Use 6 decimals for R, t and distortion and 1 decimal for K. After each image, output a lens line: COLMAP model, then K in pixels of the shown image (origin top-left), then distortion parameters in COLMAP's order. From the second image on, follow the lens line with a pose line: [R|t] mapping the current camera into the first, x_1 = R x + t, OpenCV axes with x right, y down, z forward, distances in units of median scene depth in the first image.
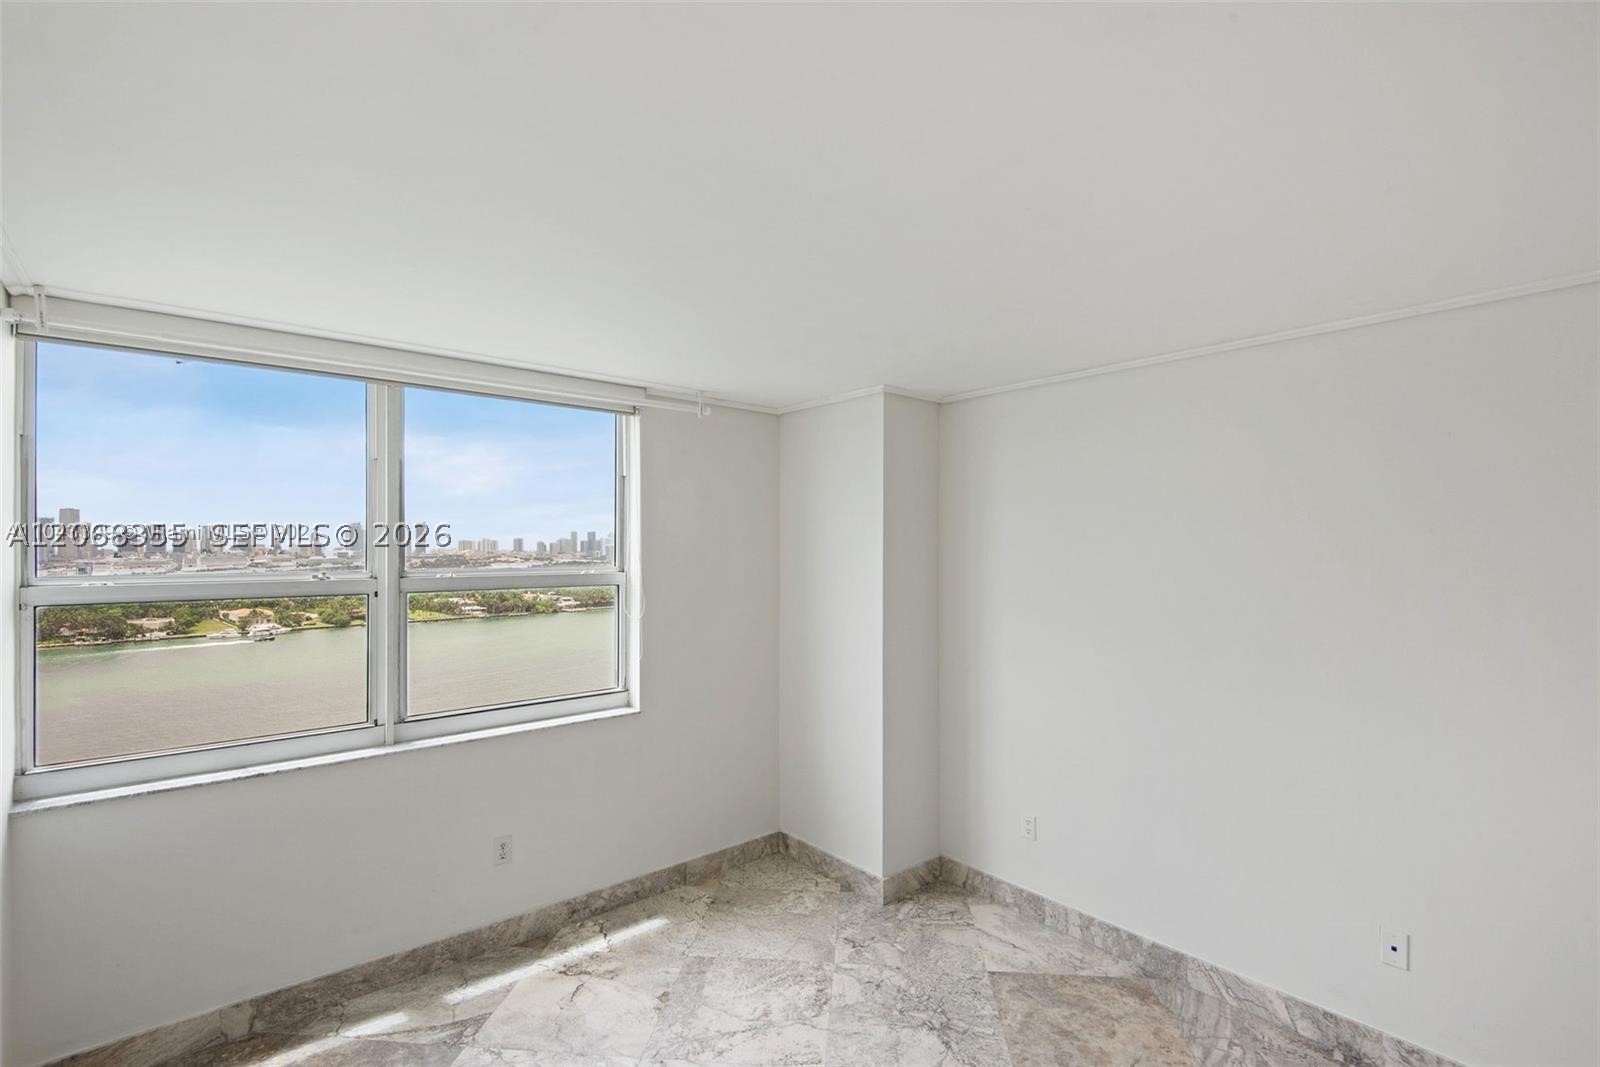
lens RADIAL K [[747.4, 0, 770.1], [0, 747.4, 549.0], [0, 0, 1]] dist [-0.002055, -0.000776]
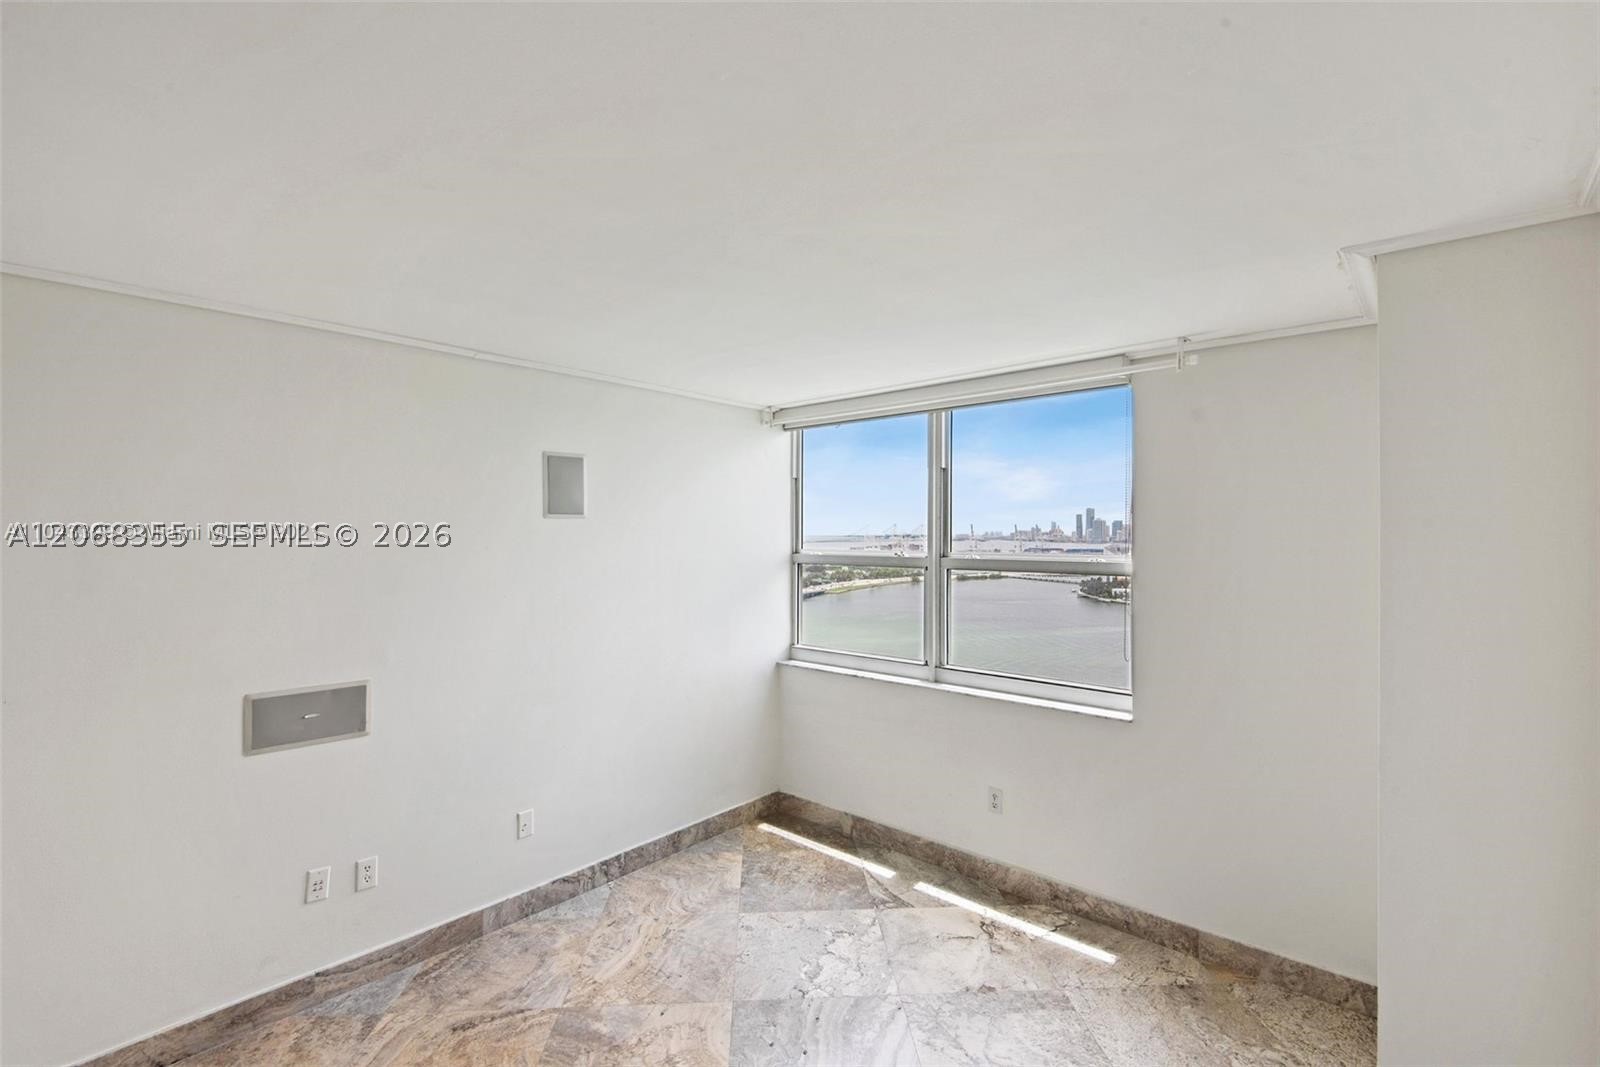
lens RADIAL K [[729.3, 0, 824.2], [0, 729.3, 531.2], [0, 0, 1]] dist [0.027599, -0.018955]
pose [[0.160639, -0.002025, -0.987011, 0.699568], [-0.002378, 0.999994, -0.002439, -0.002469], [0.987010, 0.002739, 0.160633, 0.561778]]
